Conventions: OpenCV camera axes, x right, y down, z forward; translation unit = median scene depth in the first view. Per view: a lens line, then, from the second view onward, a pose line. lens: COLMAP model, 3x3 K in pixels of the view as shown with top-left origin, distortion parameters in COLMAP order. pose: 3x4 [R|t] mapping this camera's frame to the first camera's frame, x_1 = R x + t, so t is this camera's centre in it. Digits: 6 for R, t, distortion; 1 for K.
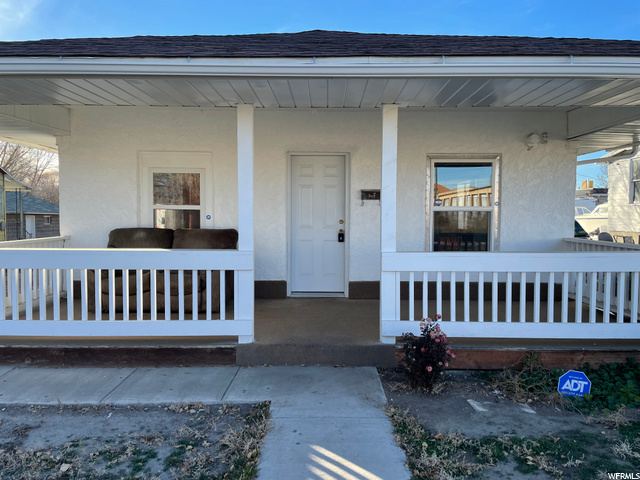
lens RADIAL K [[478.9, 0, 318.8], [0, 478.9, 235.3], [0, 0, 1]] dist [0.098748, -0.119510]
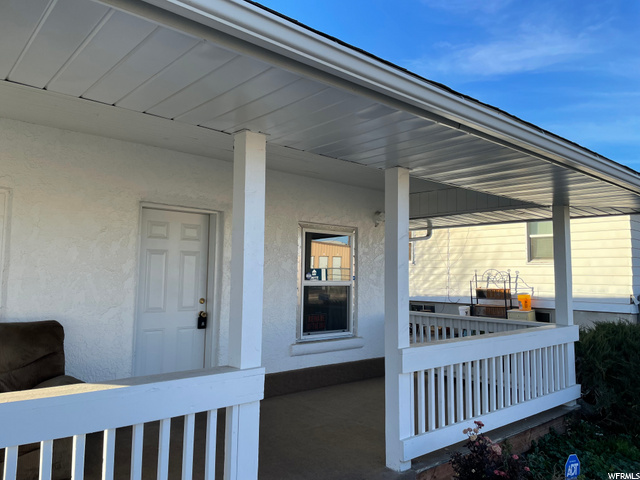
lens RADIAL K [[478.9, 0, 318.8], [0, 478.9, 235.3], [0, 0, 1]] dist [0.098748, -0.119510]
pose [[0.744344, 0.061738, 0.664936, -0.337037], [0.020931, 0.993071, -0.115636, -0.040921], [-0.667468, 0.099991, 0.737894, 0.329989]]
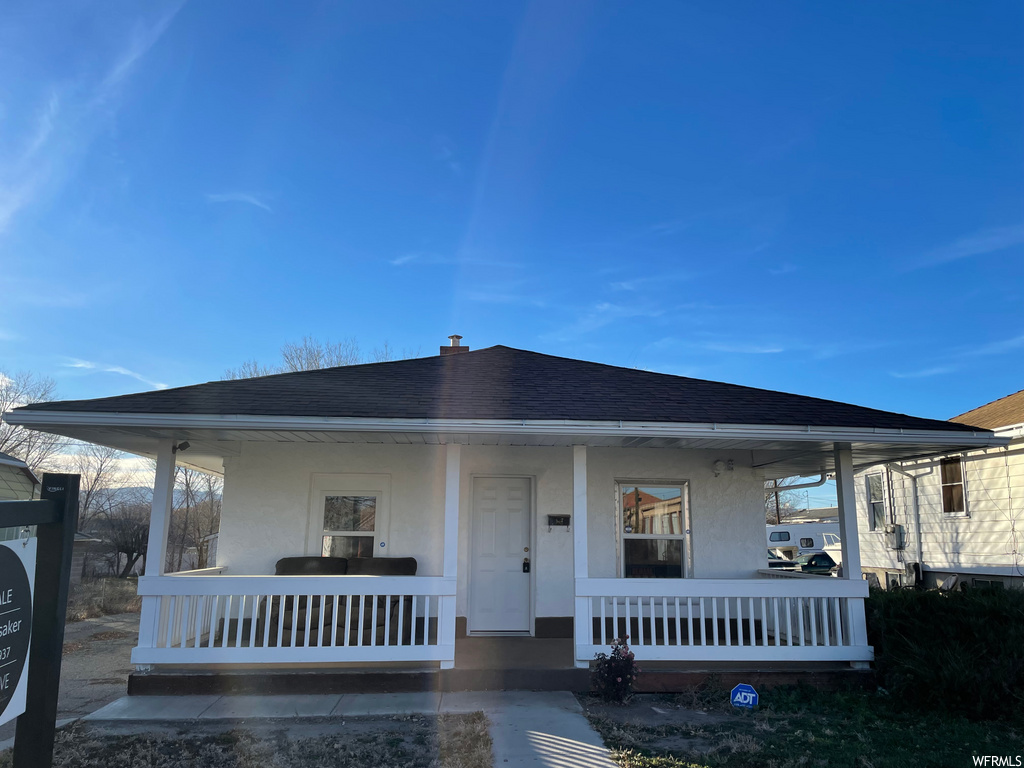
lens RADIAL K [[766.3, 0, 510.1], [0, 766.3, 376.4], [0, 0, 1]] dist [0.098748, -0.119510]
pose [[0.997421, 0.018963, 0.069225, -0.097632], [-0.001094, 0.968371, -0.249513, 0.019773], [-0.071767, 0.248793, 0.965894, -0.535859]]
